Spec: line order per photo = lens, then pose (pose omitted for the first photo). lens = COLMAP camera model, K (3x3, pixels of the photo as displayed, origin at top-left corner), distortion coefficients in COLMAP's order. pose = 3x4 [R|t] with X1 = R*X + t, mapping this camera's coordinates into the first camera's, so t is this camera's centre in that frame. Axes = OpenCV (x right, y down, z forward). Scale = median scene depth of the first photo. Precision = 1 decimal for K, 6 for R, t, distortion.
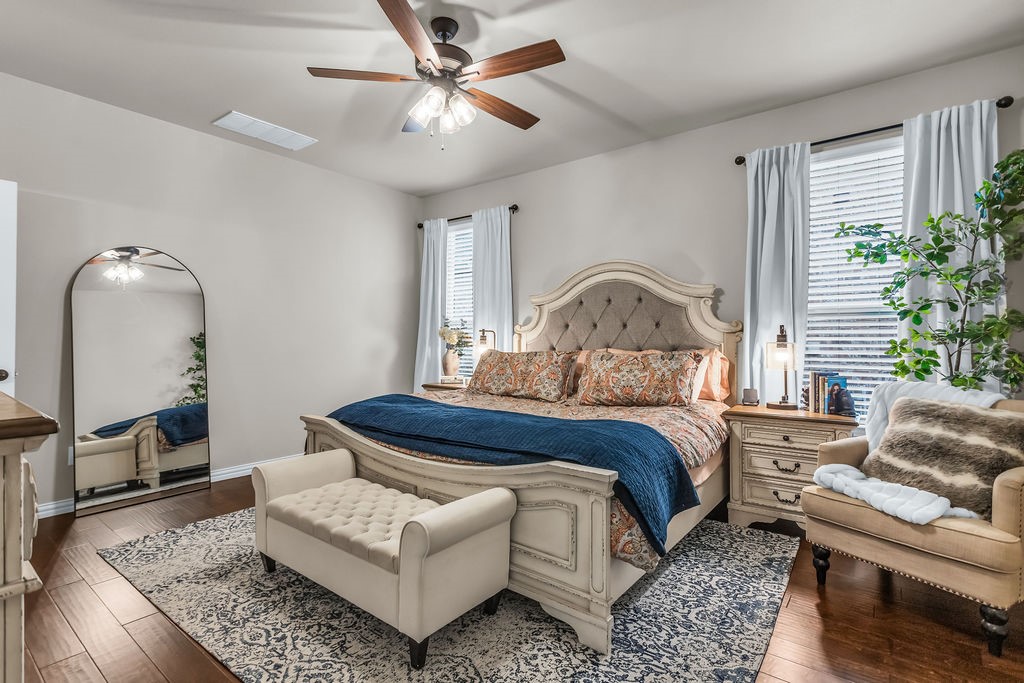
lens RADIAL K [[491.1, 0, 501.9], [0, 491.1, 337.7], [0, 0, 1]] dist [-0.003424, 0.002175]
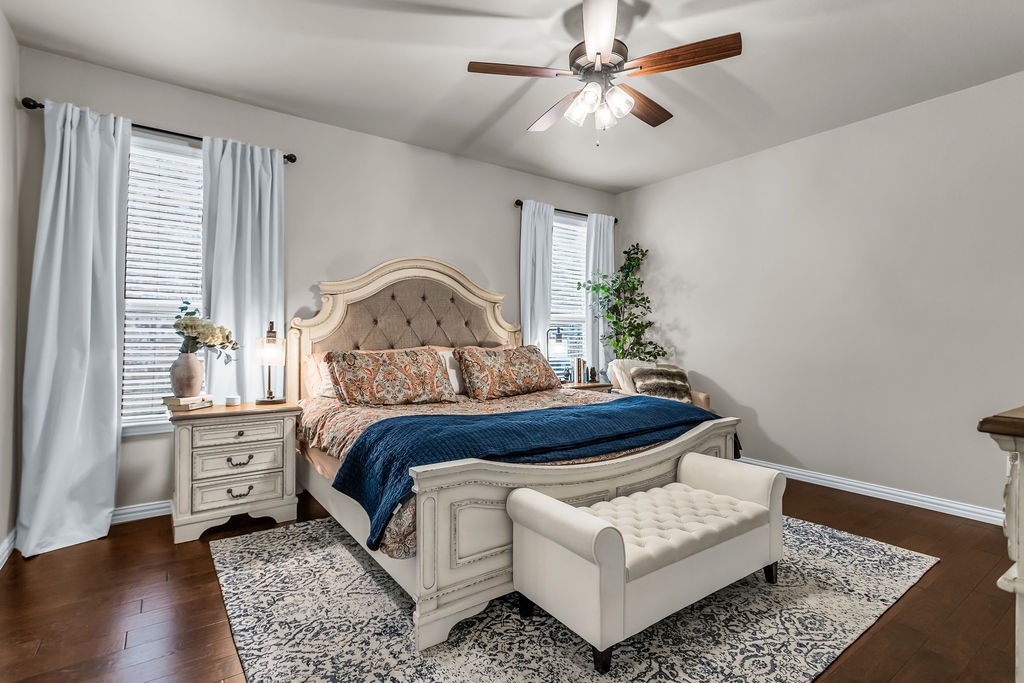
lens RADIAL K [[491.1, 0, 510.8], [0, 491.1, 341.3], [0, 0, 1]] dist [-0.003424, 0.002175]
pose [[0.280993, -0.009117, 0.959667, -0.748418], [-0.006918, 0.999910, 0.011525, -0.000228], [-0.959685, -0.009877, 0.280904, 0.594013]]
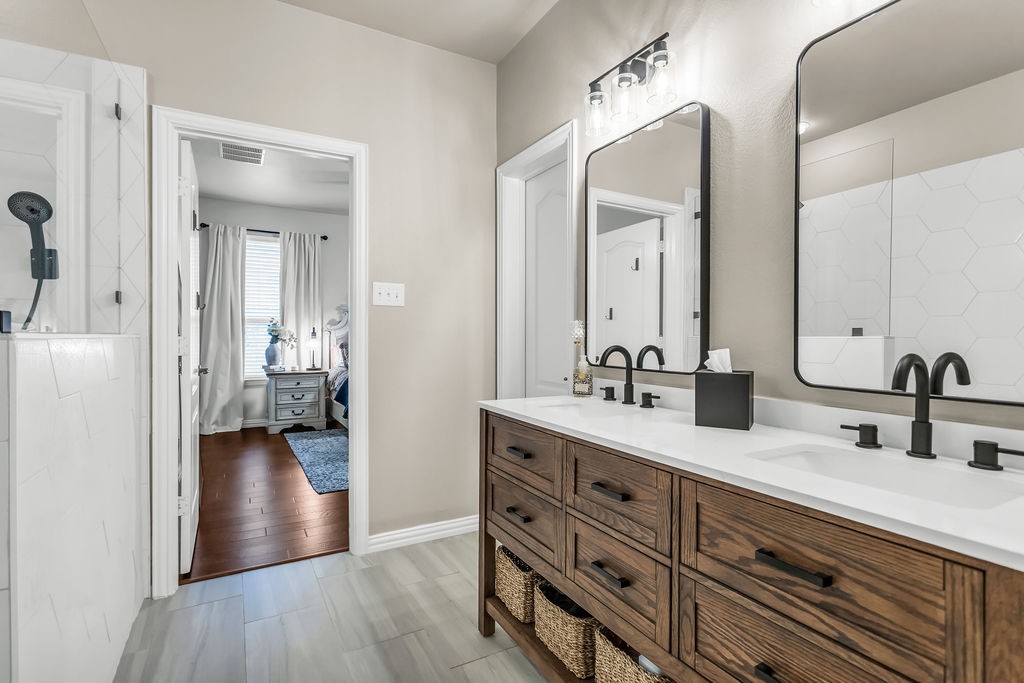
lens RADIAL K [[491.1, 0, 505.1], [0, 491.1, 338.7], [0, 0, 1]] dist [-0.003424, 0.002175]
pose [[0.400974, -0.007864, 0.916056, -2.504558], [0.001689, 0.999968, 0.007845, 0.012715], [-0.916088, -0.001599, 0.400975, -1.355417]]
